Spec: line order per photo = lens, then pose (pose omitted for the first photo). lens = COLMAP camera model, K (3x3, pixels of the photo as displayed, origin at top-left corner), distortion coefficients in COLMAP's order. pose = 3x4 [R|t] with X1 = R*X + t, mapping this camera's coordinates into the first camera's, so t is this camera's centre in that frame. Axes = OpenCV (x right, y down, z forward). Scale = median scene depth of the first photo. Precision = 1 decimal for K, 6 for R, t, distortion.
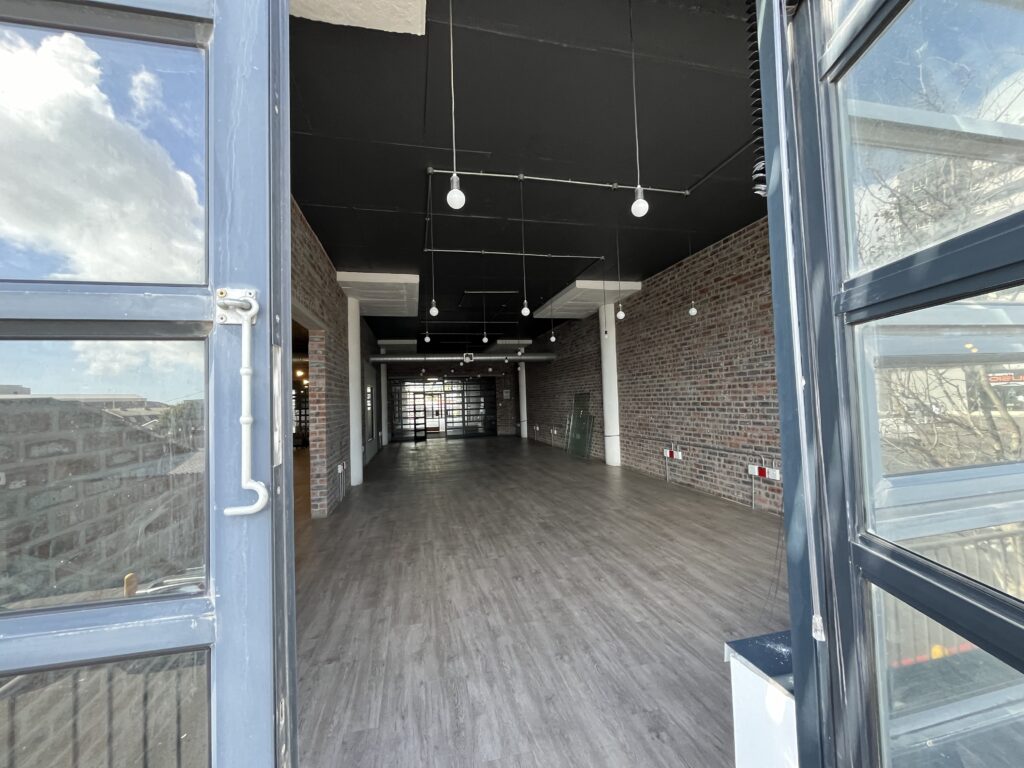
lens RADIAL K [[412.2, 0, 512.0], [0, 412.2, 384.0], [0, 0, 1]] dist [0.019163, 0.000046]
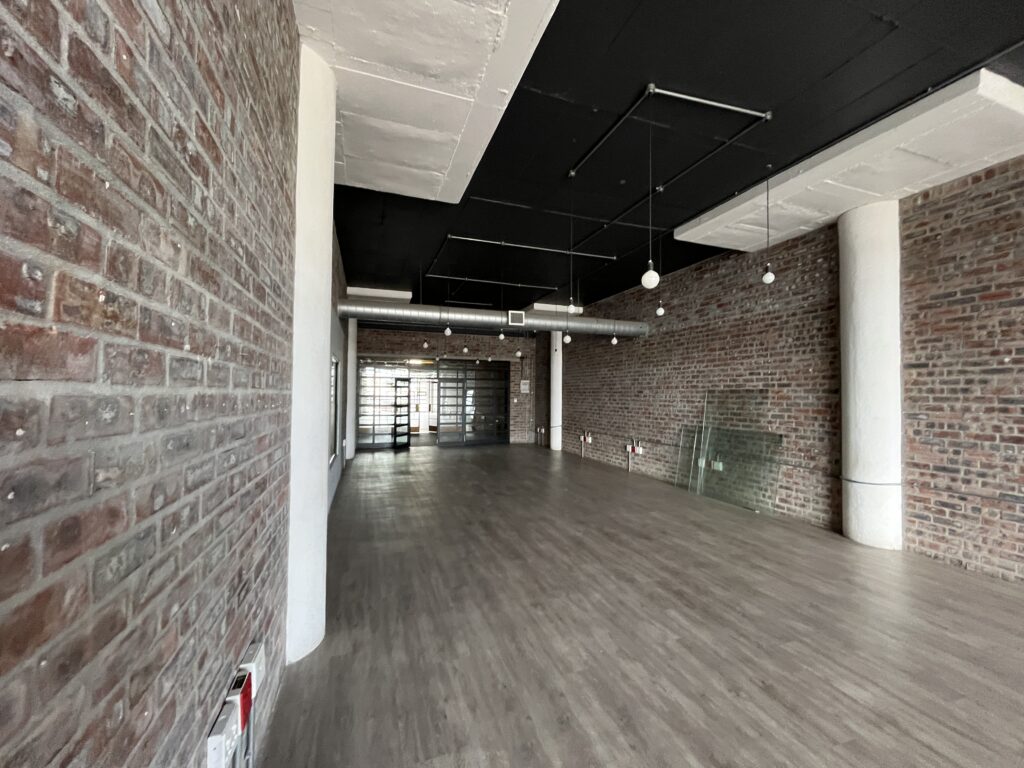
lens RADIAL K [[412.2, 0, 512.0], [0, 412.2, 384.0], [0, 0, 1]] dist [0.019163, 0.000046]
pose [[0.992381, 0.042195, 0.115760, -0.124212], [-0.043890, 0.998963, 0.012132, 0.013580], [-0.115128, -0.017121, 0.993203, 0.310399]]
